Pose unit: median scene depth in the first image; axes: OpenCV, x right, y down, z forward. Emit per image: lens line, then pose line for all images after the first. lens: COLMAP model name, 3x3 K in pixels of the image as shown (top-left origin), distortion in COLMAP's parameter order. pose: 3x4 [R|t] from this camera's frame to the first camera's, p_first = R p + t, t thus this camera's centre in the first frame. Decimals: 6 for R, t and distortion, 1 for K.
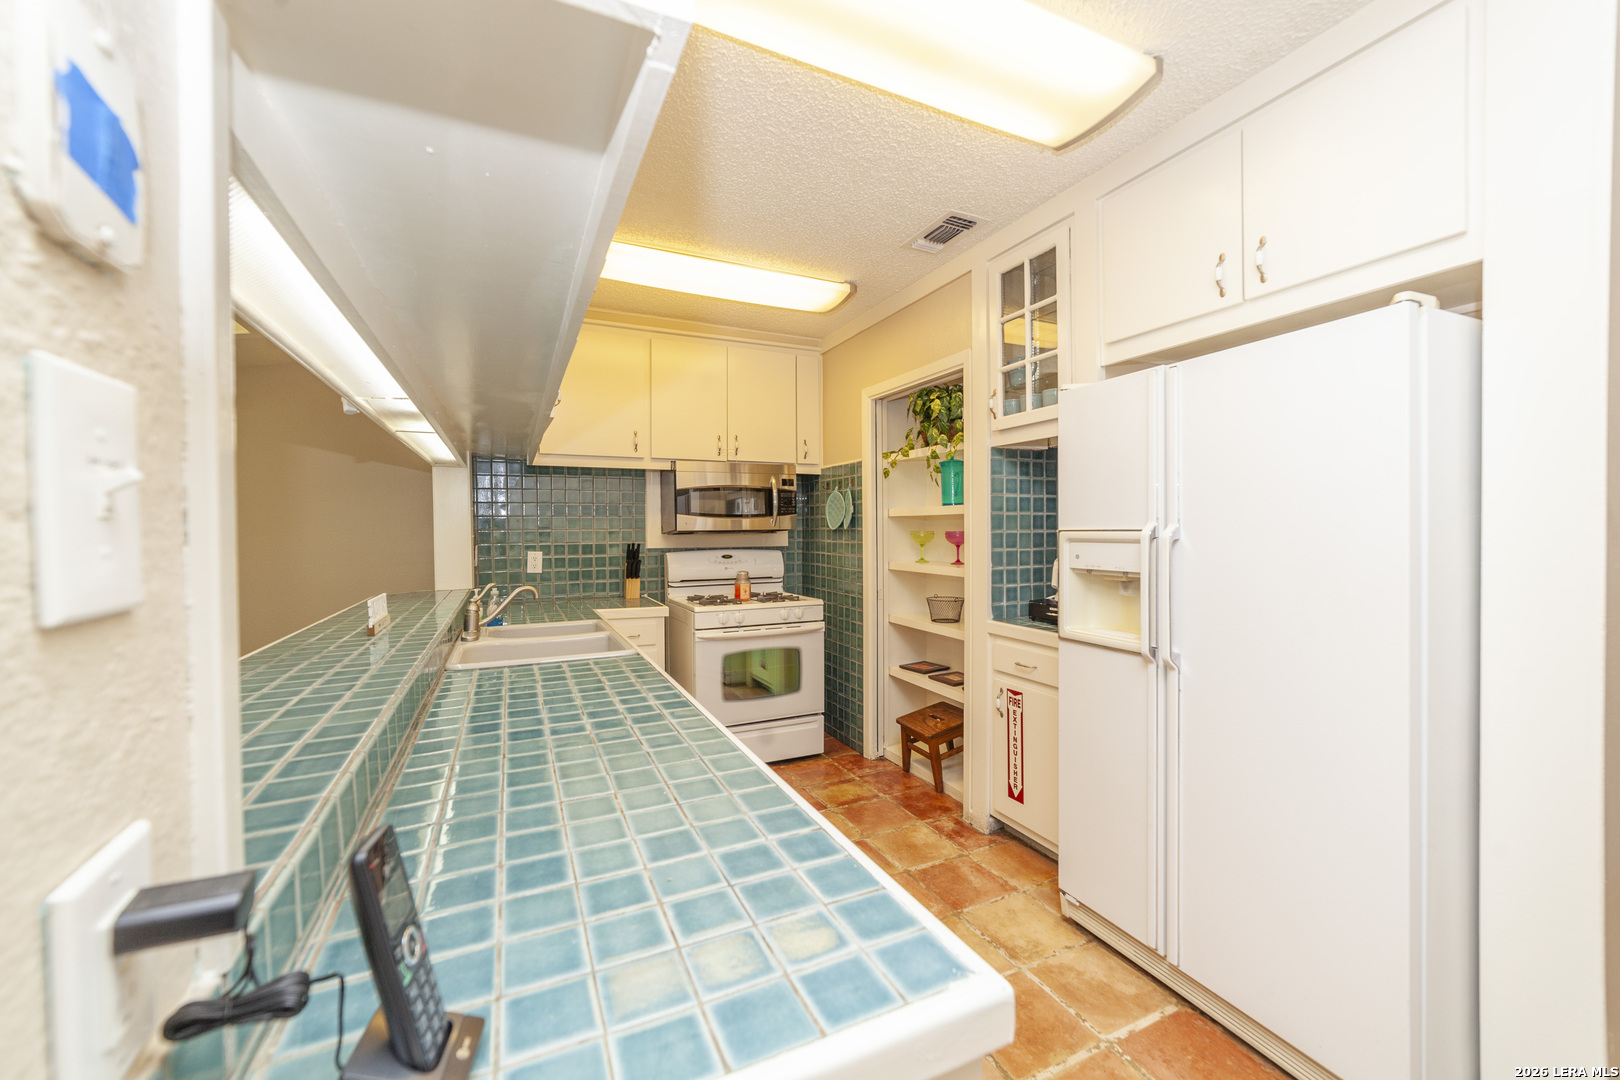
lens RADIAL K [[633.8, 0, 805.5], [0, 633.8, 535.2], [0, 0, 1]] dist [-0.009016, 0.000380]
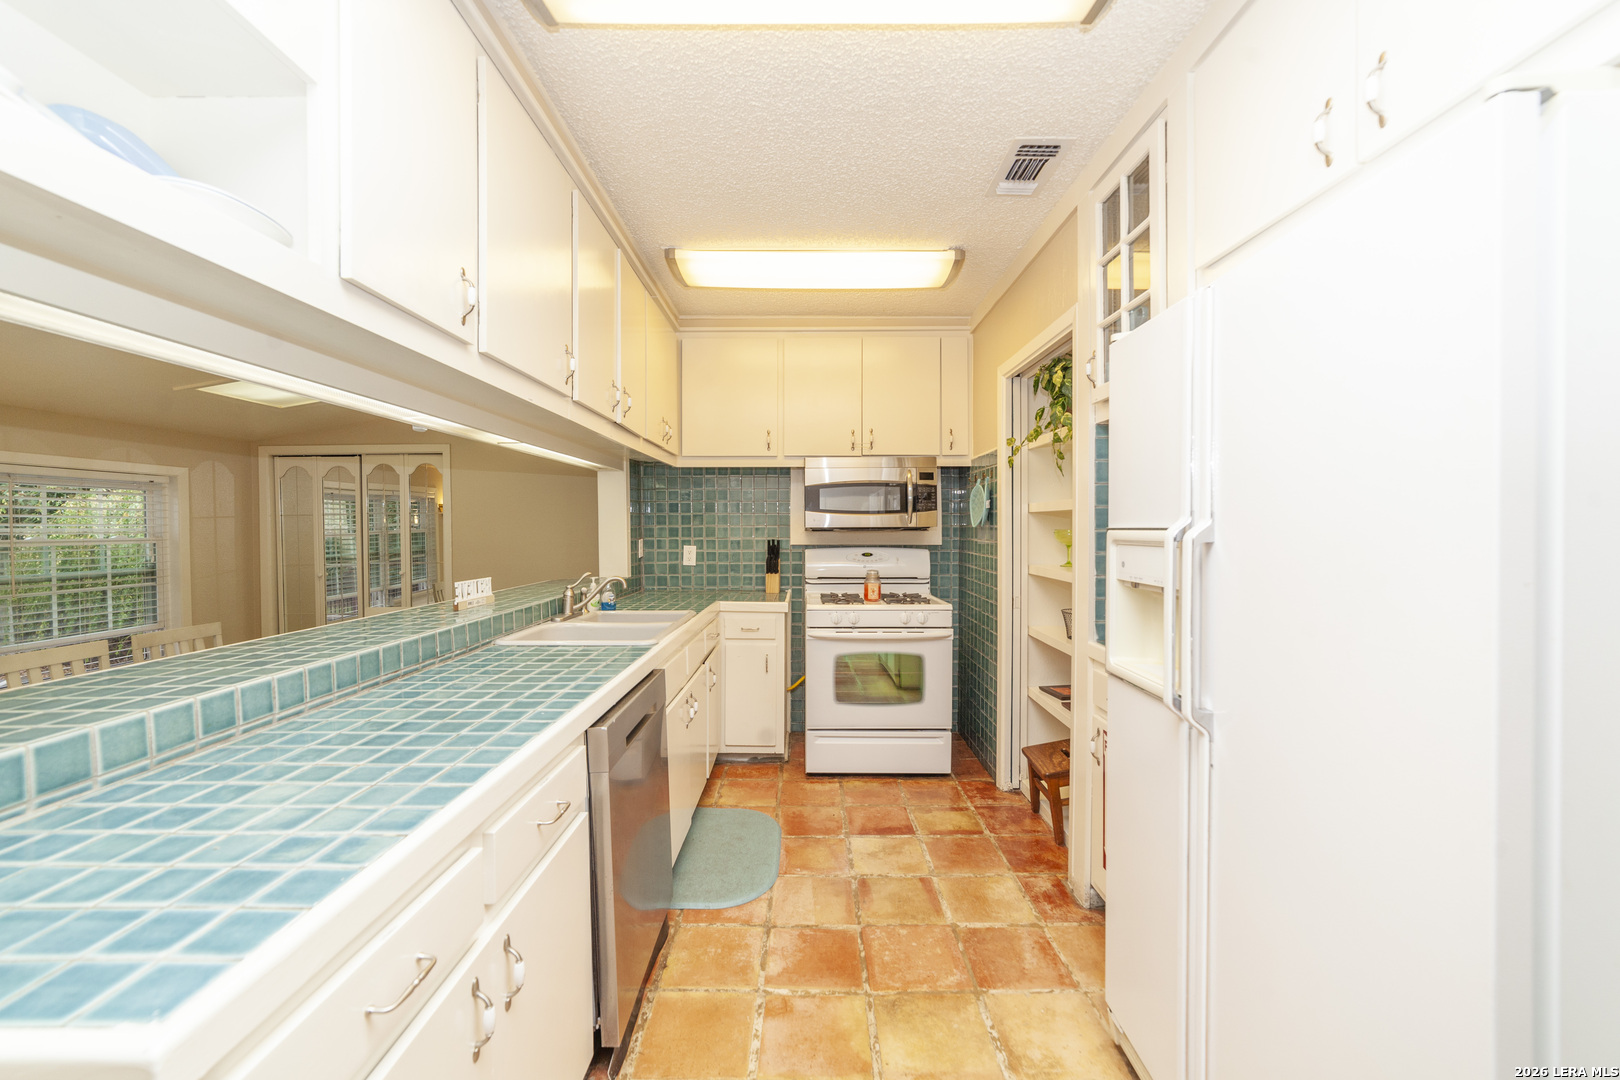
lens RADIAL K [[633.8, 0, 805.5], [0, 633.8, 535.2], [0, 0, 1]] dist [-0.009016, 0.000380]
pose [[0.900112, 0.009543, -0.435555, 0.231845], [-0.007637, 0.999952, 0.006126, -0.001075], [0.435593, -0.002188, 0.900141, 0.095080]]
